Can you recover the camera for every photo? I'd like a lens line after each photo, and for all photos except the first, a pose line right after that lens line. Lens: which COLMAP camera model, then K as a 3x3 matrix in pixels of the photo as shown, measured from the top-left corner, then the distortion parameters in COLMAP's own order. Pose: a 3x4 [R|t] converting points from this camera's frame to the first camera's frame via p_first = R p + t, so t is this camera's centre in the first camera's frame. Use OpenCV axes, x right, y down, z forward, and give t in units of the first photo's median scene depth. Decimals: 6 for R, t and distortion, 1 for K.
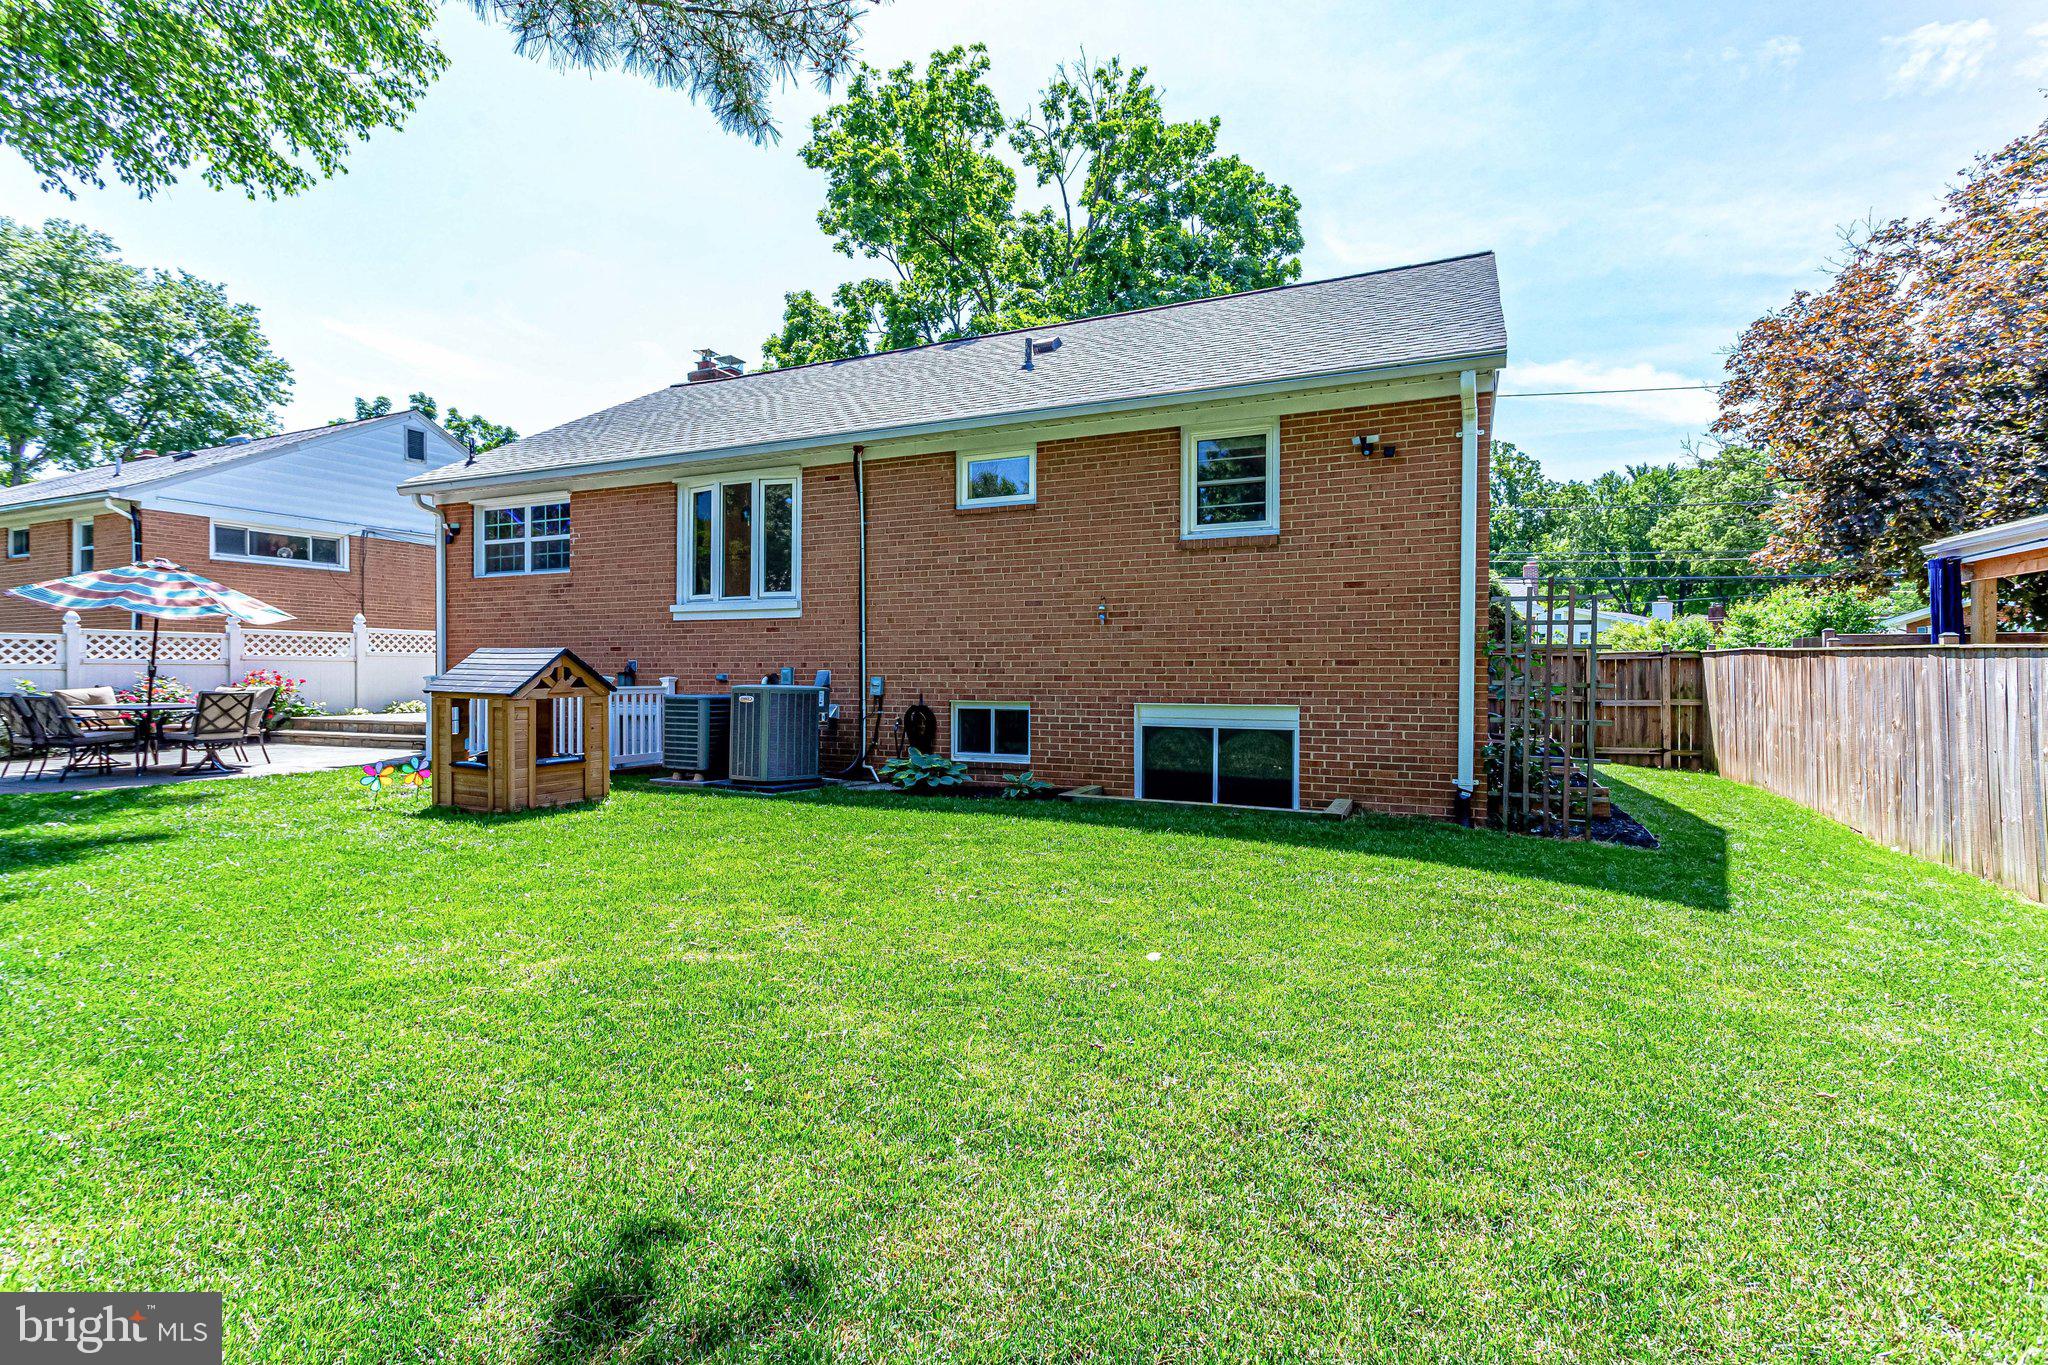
lens RADIAL K [[964.7, 0, 1031.7], [0, 964.7, 640.4], [0, 0, 1]] dist [0.014820, -0.000062]
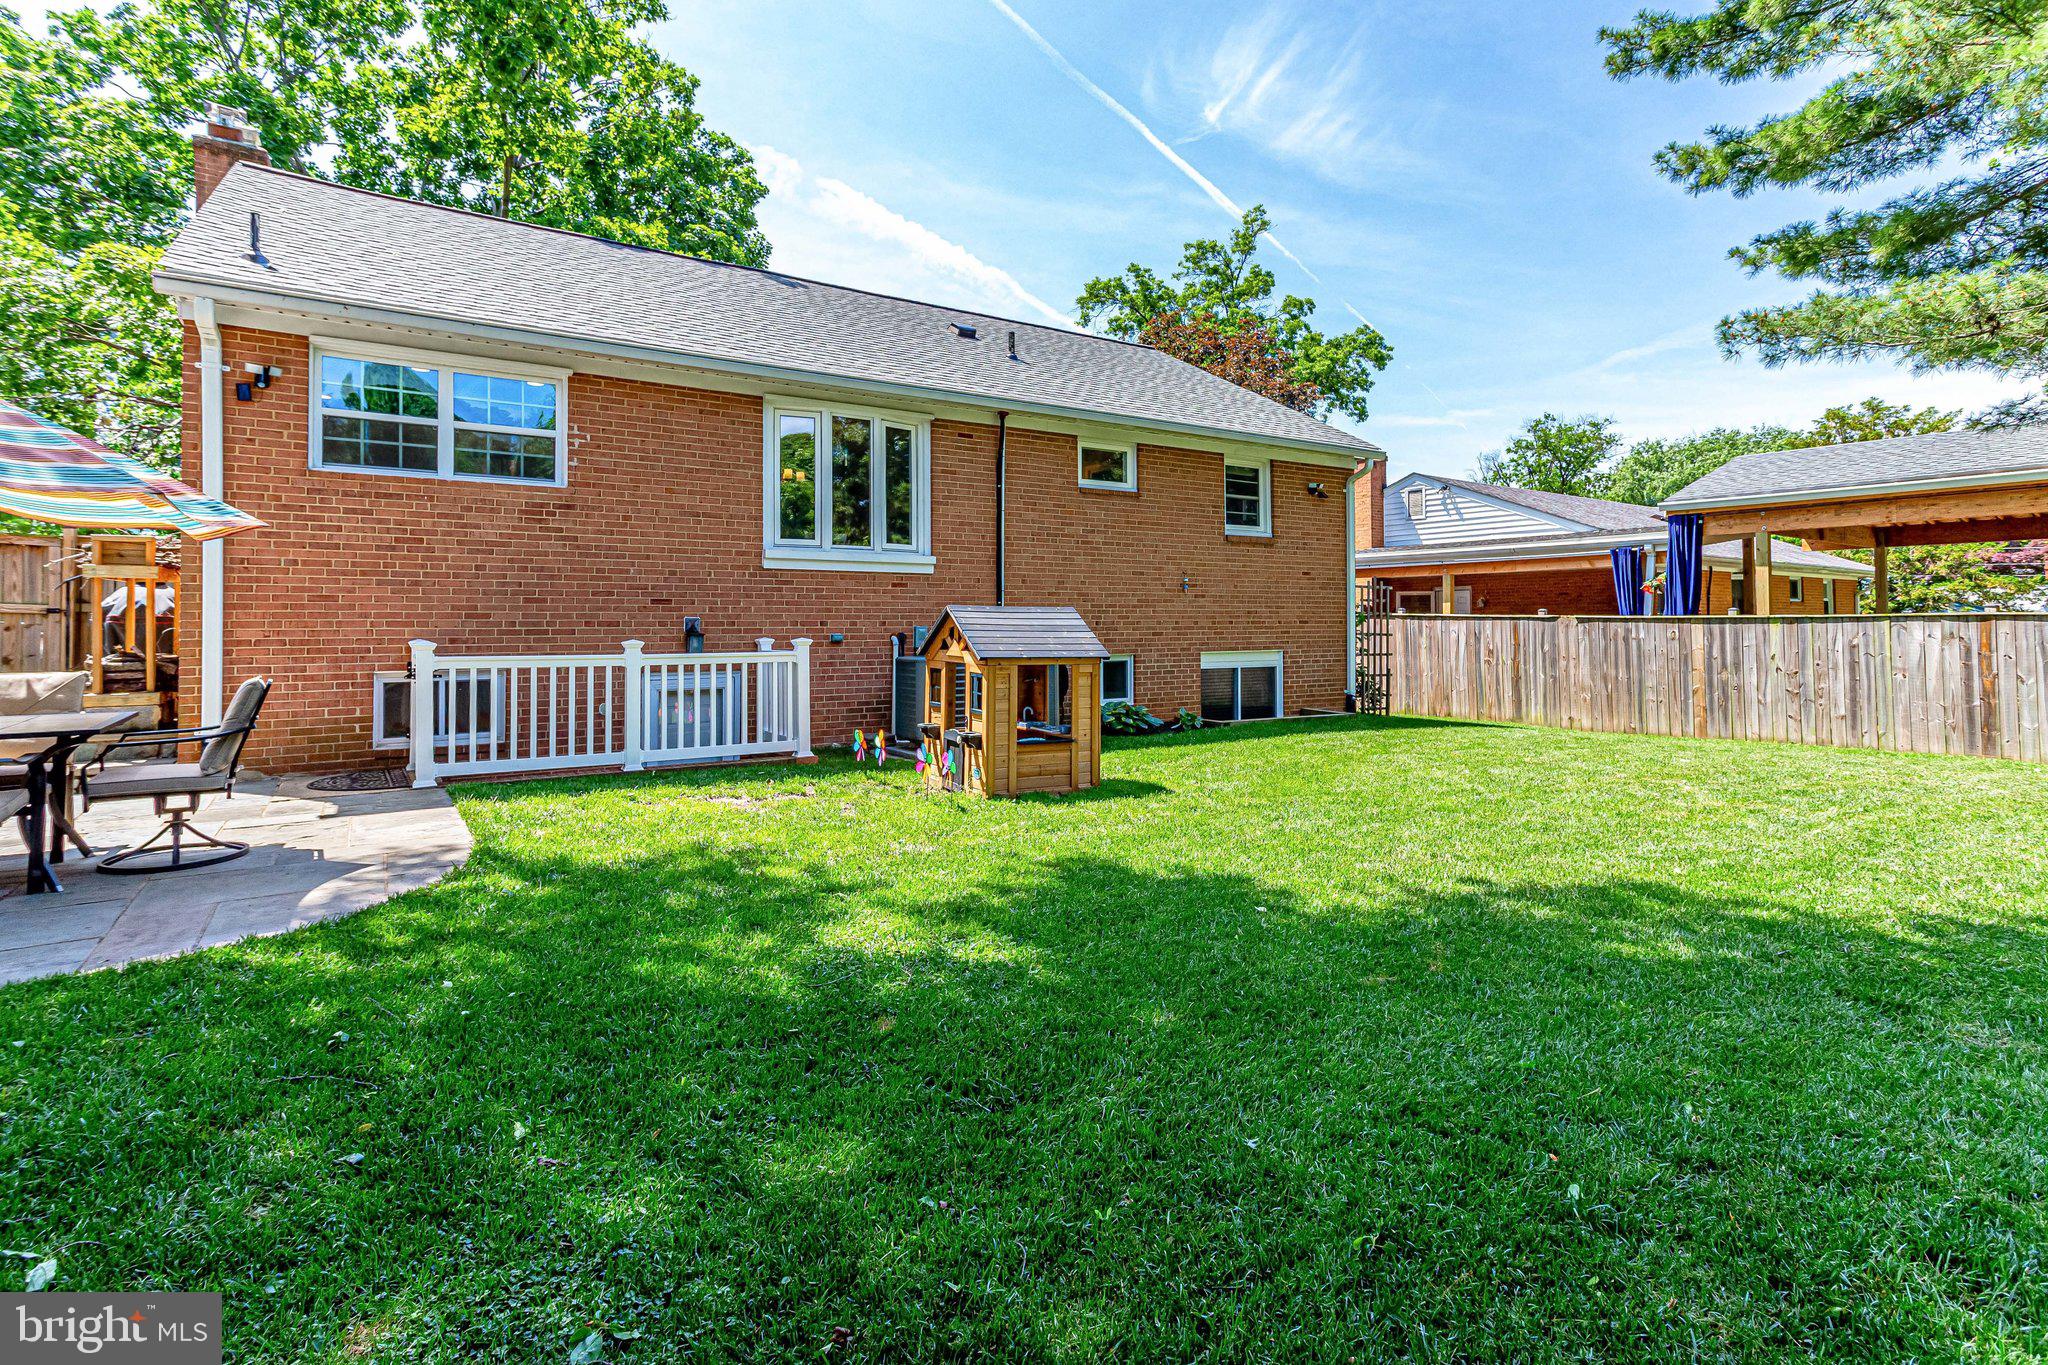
lens RADIAL K [[976.7, 0, 1008.0], [0, 976.7, 620.5], [0, 0, 1]] dist [0.048485, 0.000323]
pose [[0.555923, 0.005363, 0.831216, -1.193107], [-0.022253, 0.999717, 0.008433, 0.015520], [-0.830936, -0.023186, 0.555885, 0.463159]]
